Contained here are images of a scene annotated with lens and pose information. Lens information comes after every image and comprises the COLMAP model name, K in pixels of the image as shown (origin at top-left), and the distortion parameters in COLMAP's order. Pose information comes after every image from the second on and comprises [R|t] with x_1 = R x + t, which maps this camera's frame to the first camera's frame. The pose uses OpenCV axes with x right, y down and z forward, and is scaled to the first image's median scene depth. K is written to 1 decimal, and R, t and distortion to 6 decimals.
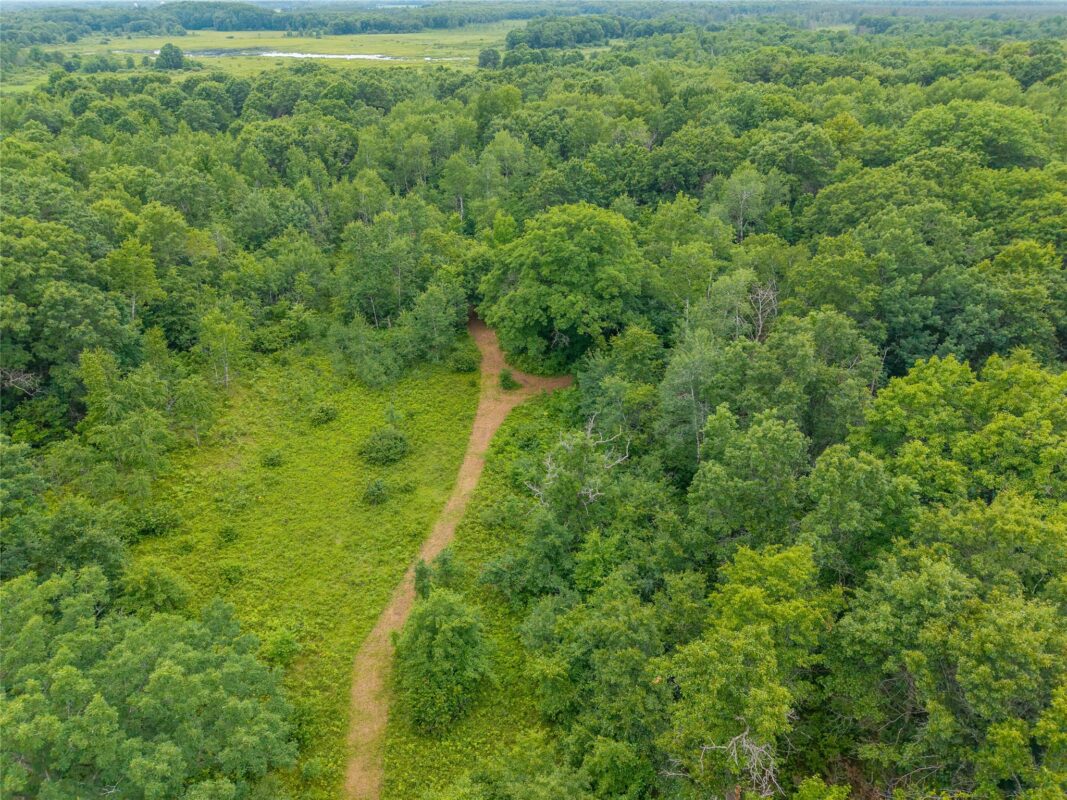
lens RADIAL K [[724.3, 0, 529.5], [0, 724.3, 394.2], [0, 0, 1]] dist [0.030007, -0.027729]
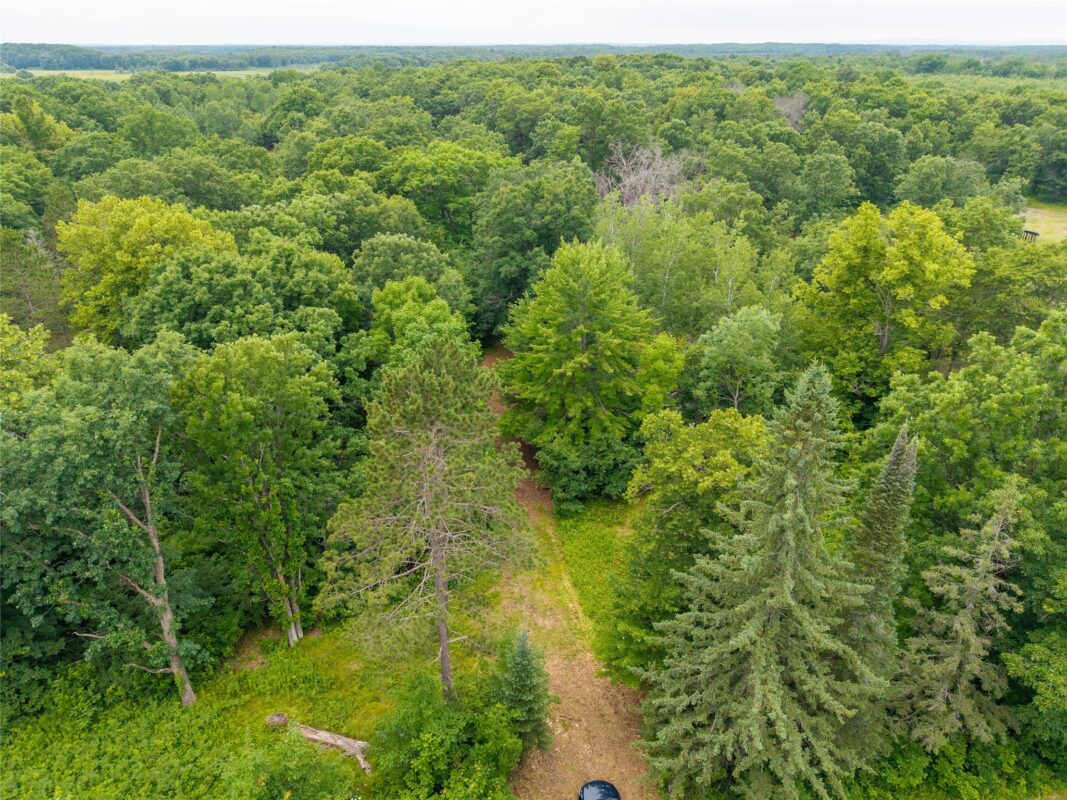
lens RADIAL K [[724.3, 0, 533.3], [0, 724.3, 394.3], [0, 0, 1]] dist [0.030007, -0.027729]
pose [[0.978010, -0.083099, 0.191287, 0.179139], [0.093813, 0.994450, -0.047636, 0.642080], [-0.186267, 0.064534, 0.980378, -1.028566]]
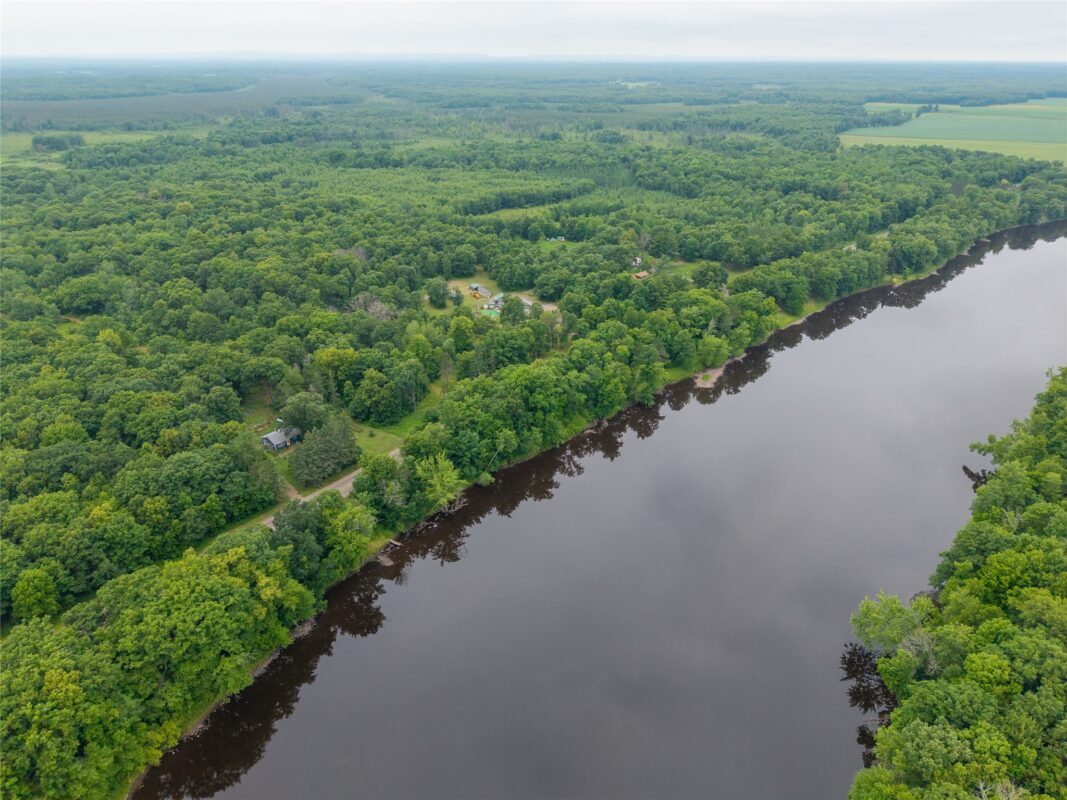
lens RADIAL K [[724.3, 0, 528.8], [0, 724.3, 400.6], [0, 0, 1]] dist [0.030007, -0.027729]
pose [[0.548439, -0.355151, 0.757022, -1.277171], [0.400091, 0.906420, 0.135386, 0.561894], [-0.734263, 0.228626, 0.639209, -2.271437]]
